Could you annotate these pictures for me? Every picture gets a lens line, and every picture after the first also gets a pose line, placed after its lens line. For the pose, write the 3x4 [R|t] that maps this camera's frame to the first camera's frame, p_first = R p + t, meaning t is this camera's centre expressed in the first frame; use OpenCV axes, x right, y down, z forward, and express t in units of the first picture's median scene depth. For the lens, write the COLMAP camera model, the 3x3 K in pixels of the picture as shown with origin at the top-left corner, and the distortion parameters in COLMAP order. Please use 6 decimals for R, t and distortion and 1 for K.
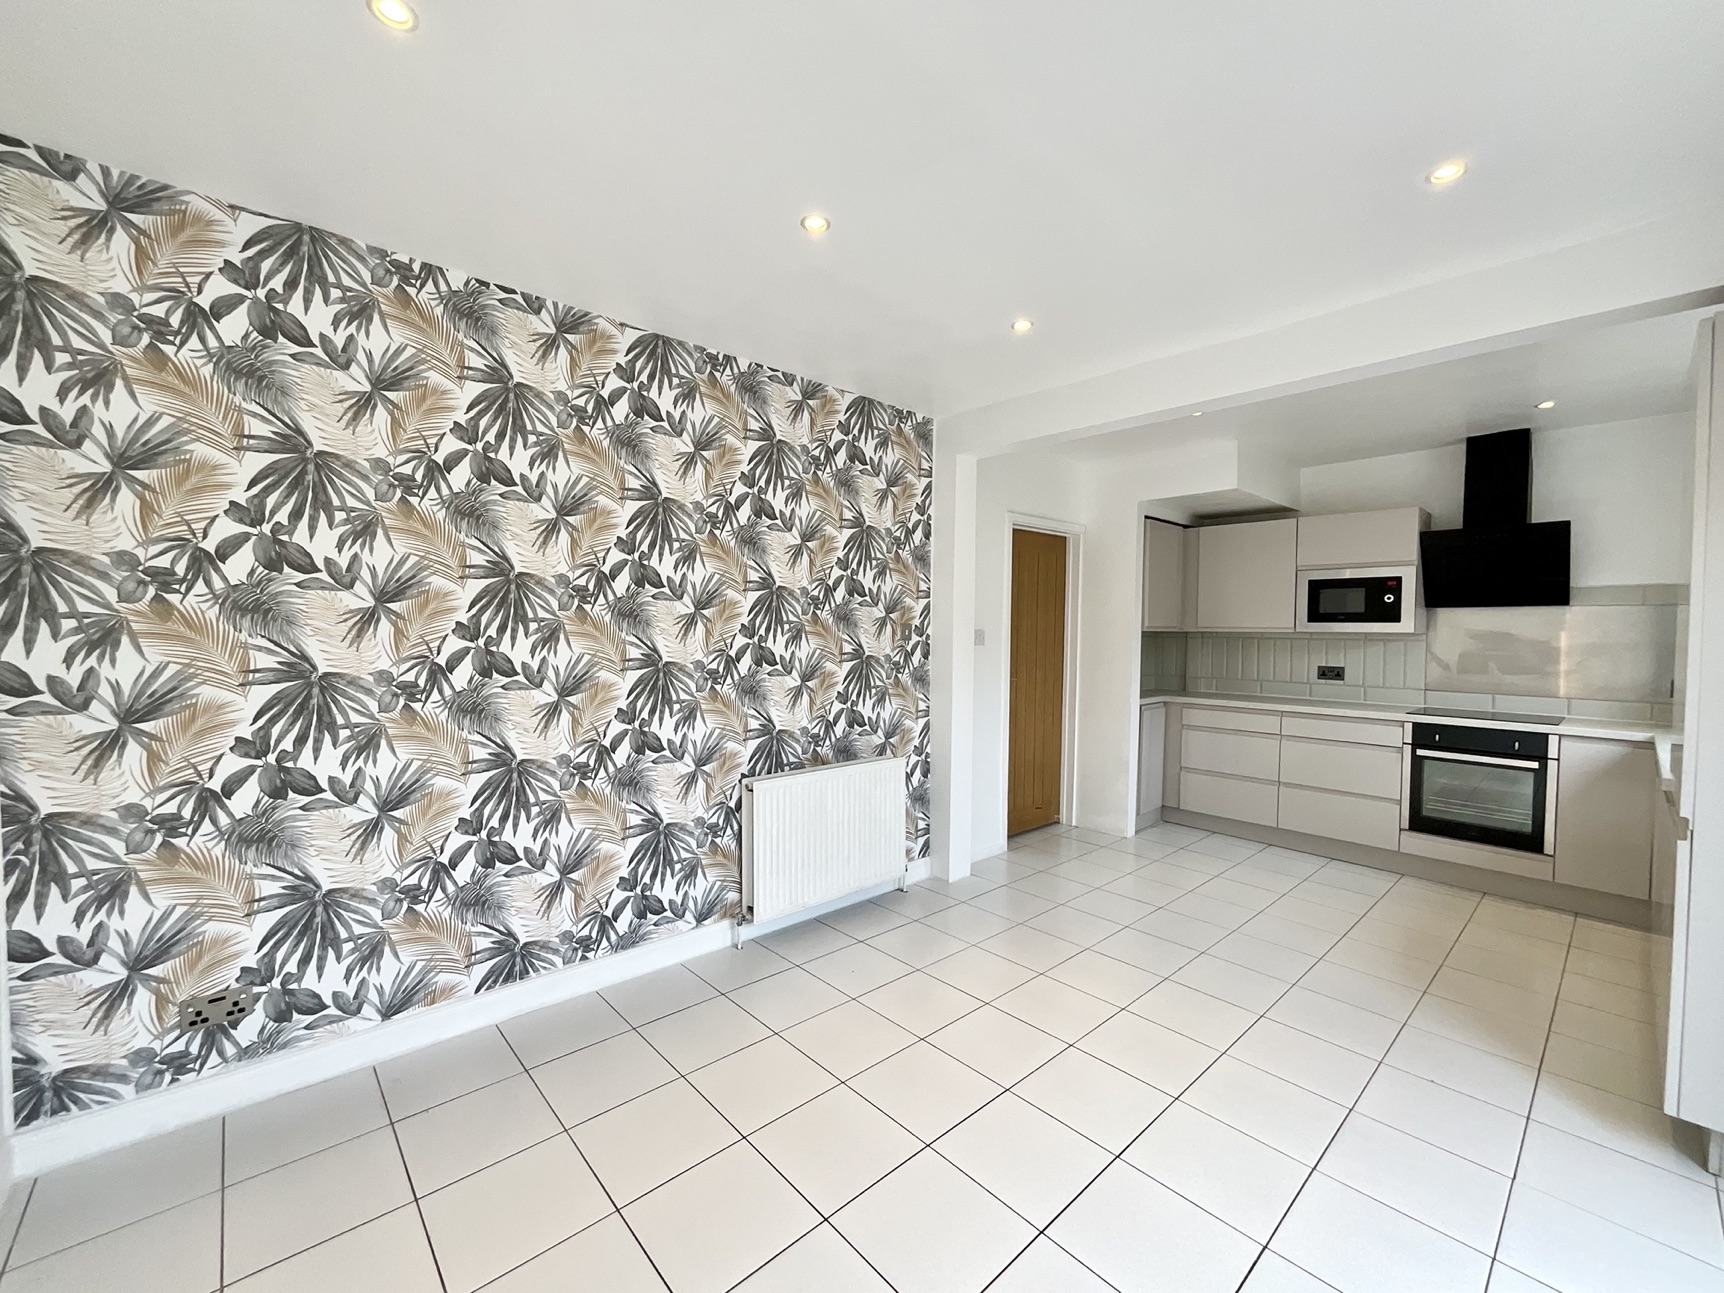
lens RADIAL K [[697.2, 0, 865.8], [0, 697.2, 652.6], [0, 0, 1]] dist [-0.004102, 0.002073]
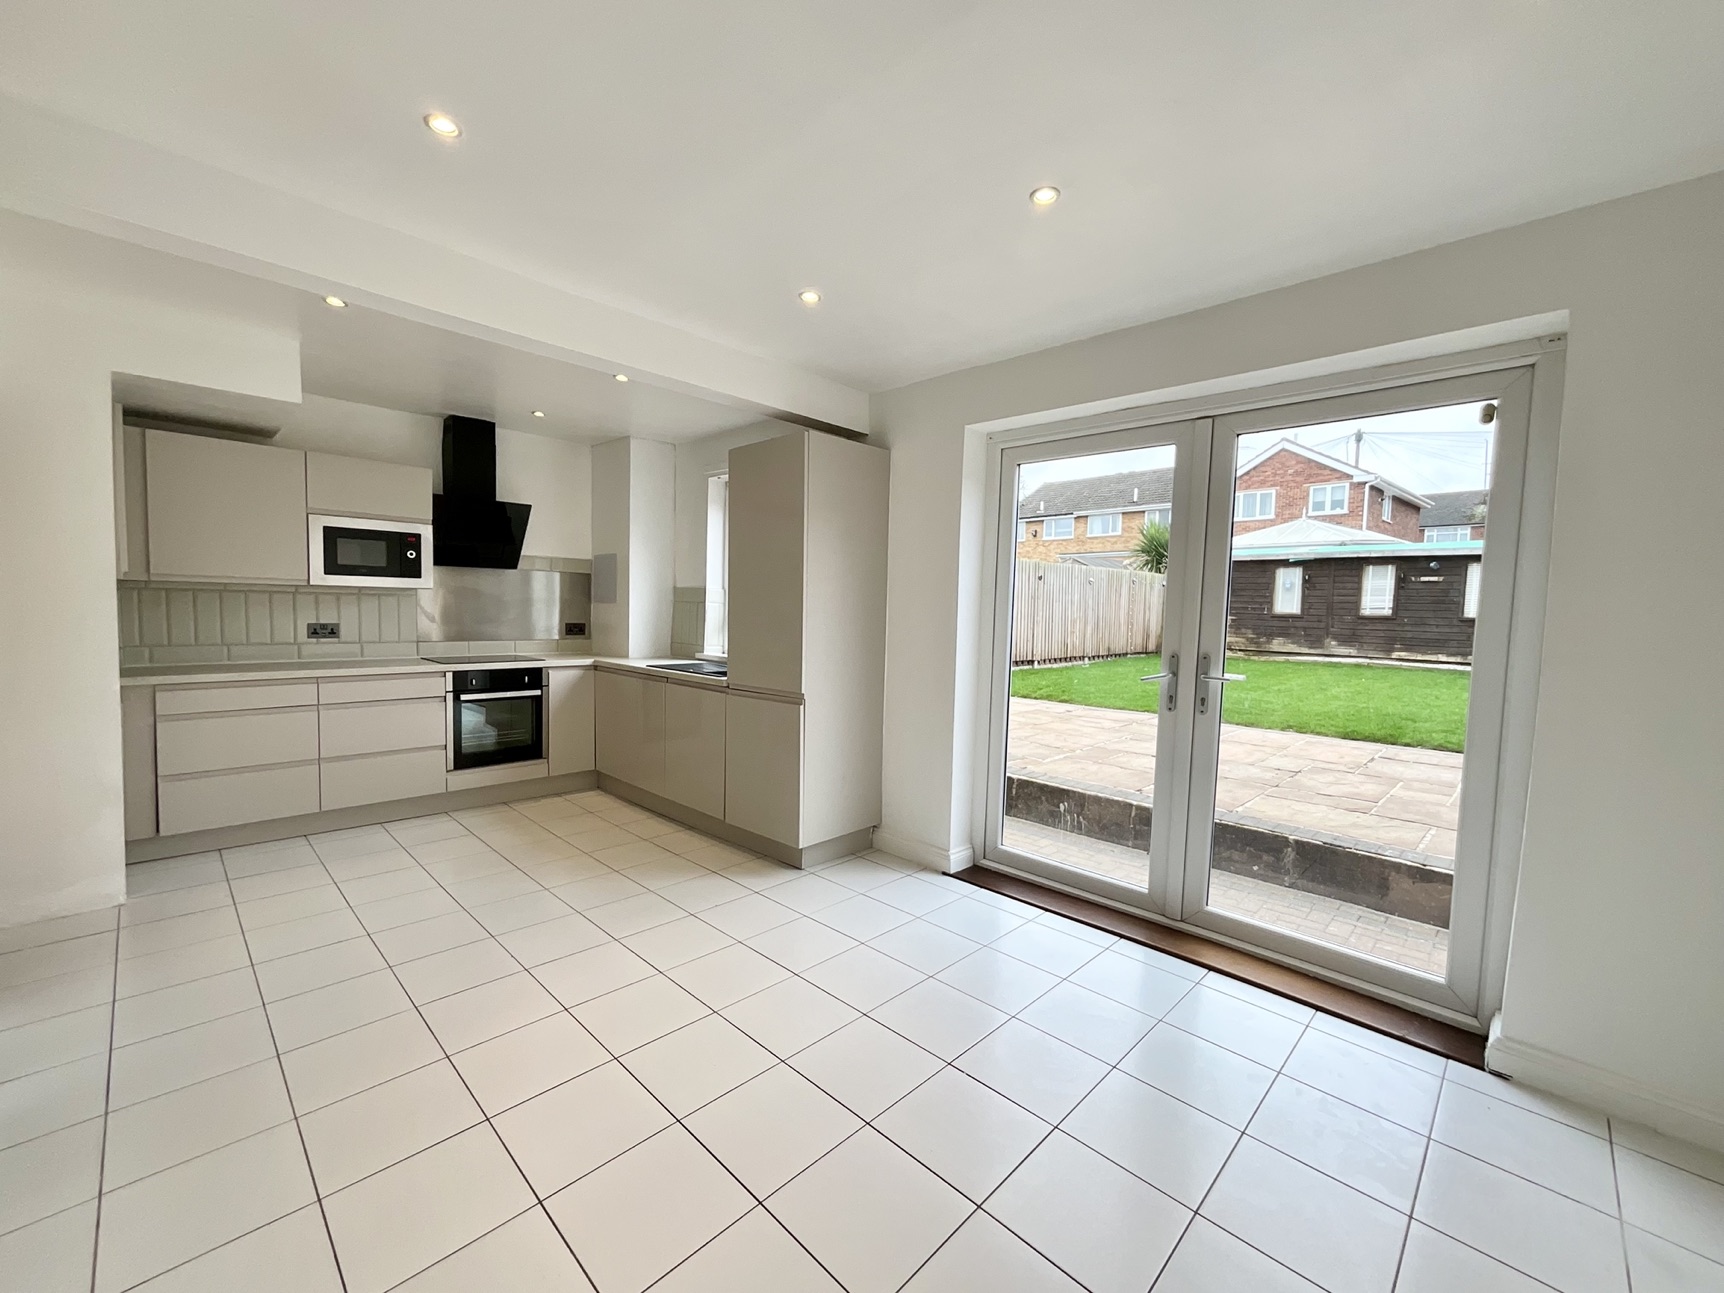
lens RADIAL K [[697.2, 0, 864.0], [0, 697.2, 645.7], [0, 0, 1]] dist [-0.004102, 0.002073]
pose [[-0.071838, -0.071018, 0.994885, -0.330696], [0.003767, 0.997435, 0.071472, -0.015003], [-0.997409, 0.008882, -0.071386, 0.421560]]
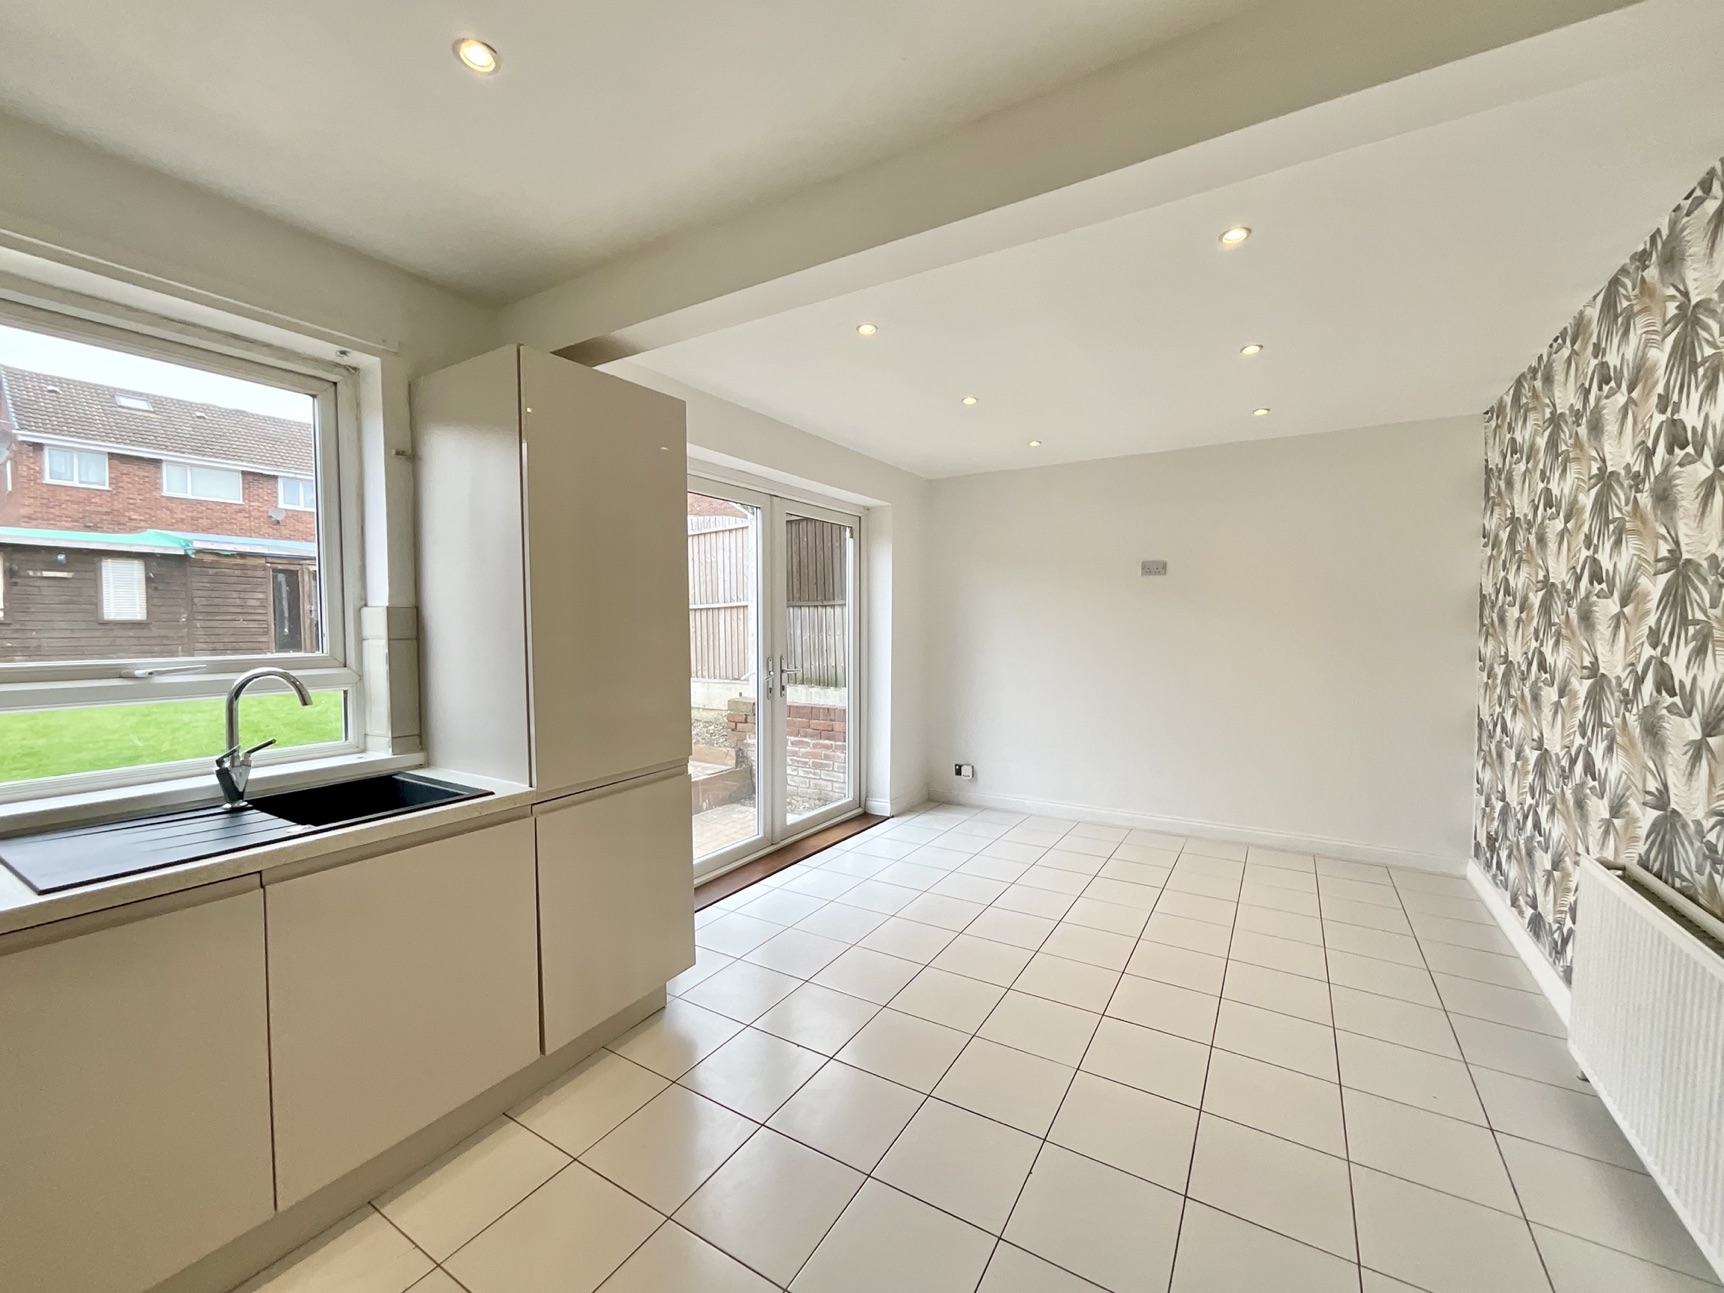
lens RADIAL K [[697.2, 0, 857.7], [0, 697.2, 653.7], [0, 0, 1]] dist [-0.004102, 0.002073]
pose [[-0.957746, 0.000495, -0.287617, 0.543161], [-0.020453, 0.997350, 0.069824, -0.028520], [0.286889, 0.072756, -0.955197, 1.060227]]
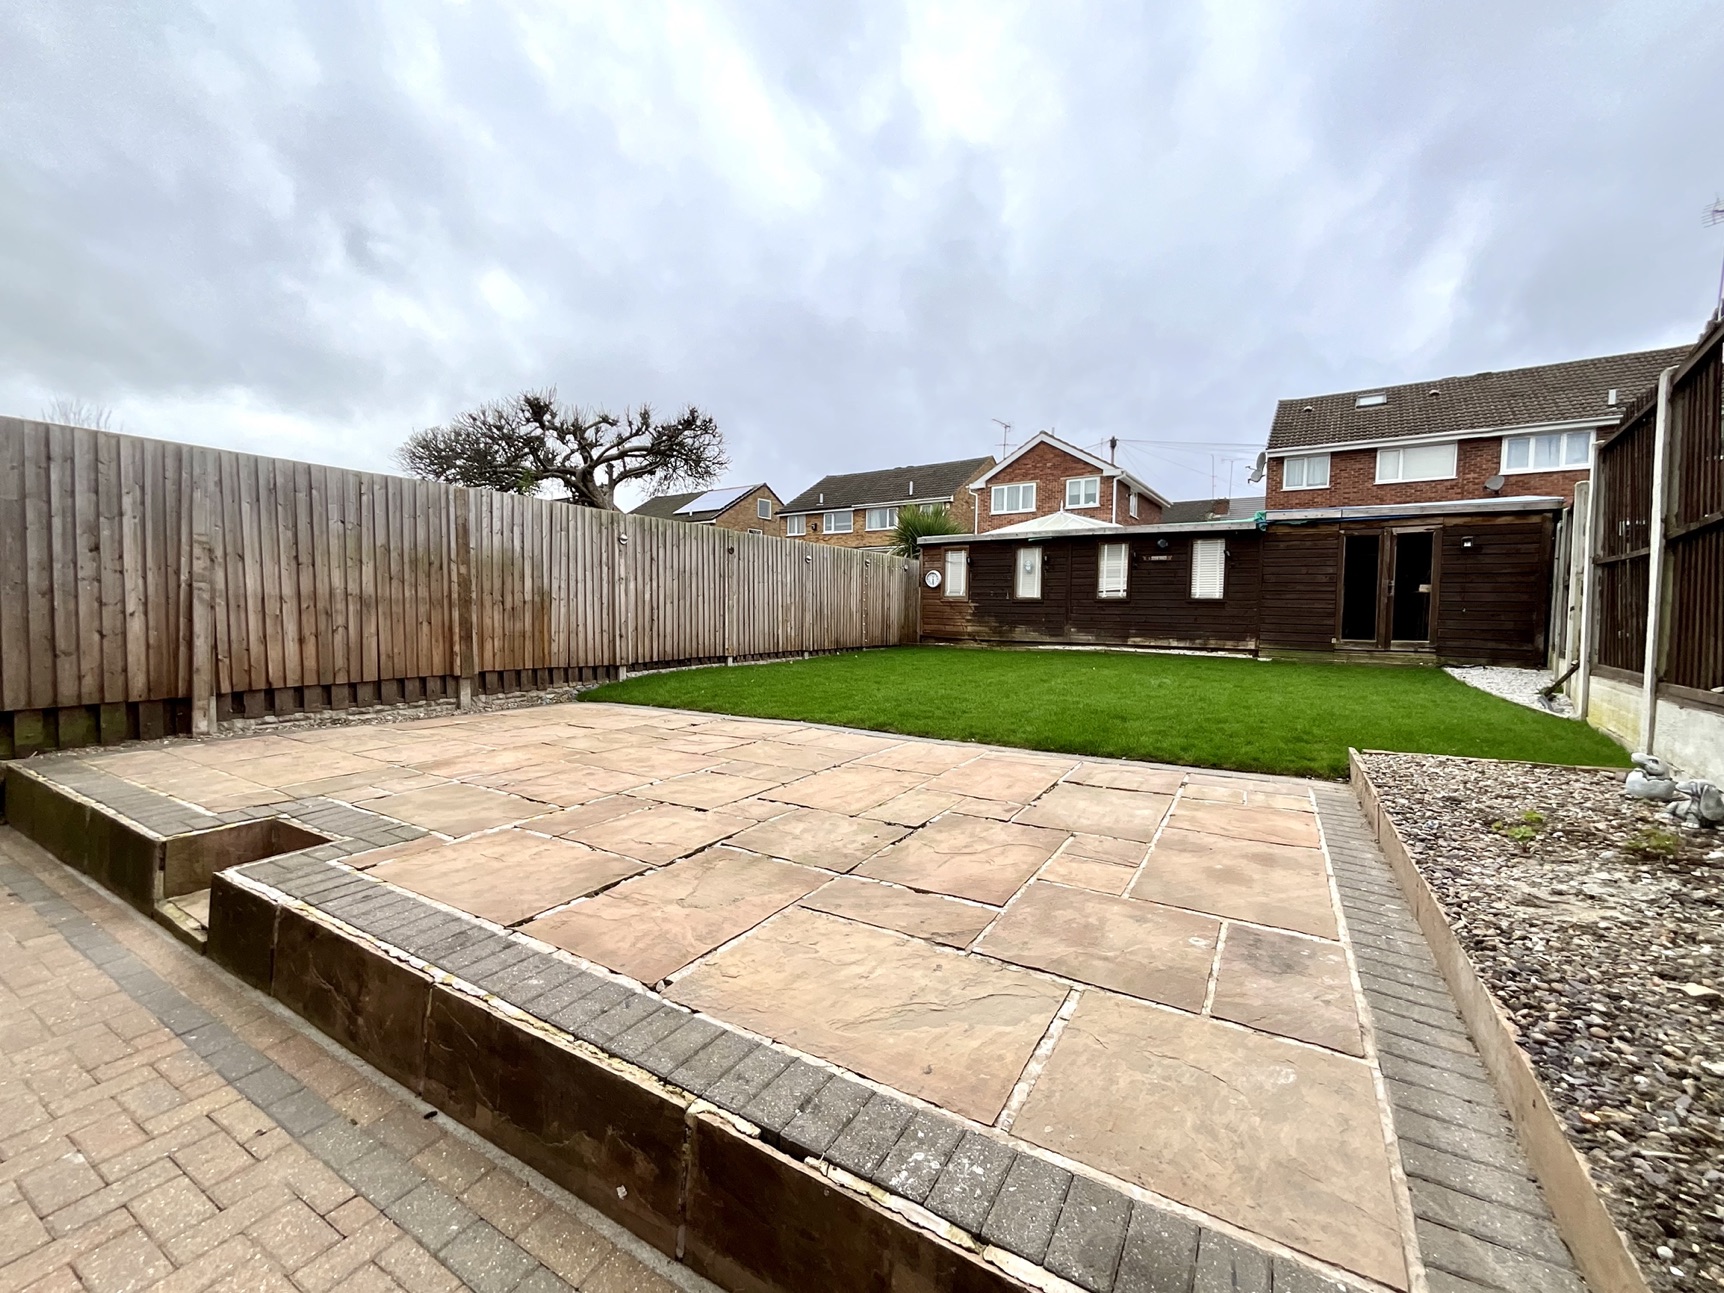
lens RADIAL K [[697.2, 0, 864.0], [0, 697.2, 656.1], [0, 0, 1]] dist [-0.004102, 0.002073]
pose [[-0.325700, -0.074406, 0.942541, 0.278576], [0.008547, 0.996626, 0.081629, 0.084426], [-0.945435, 0.034642, -0.323965, -0.251657]]
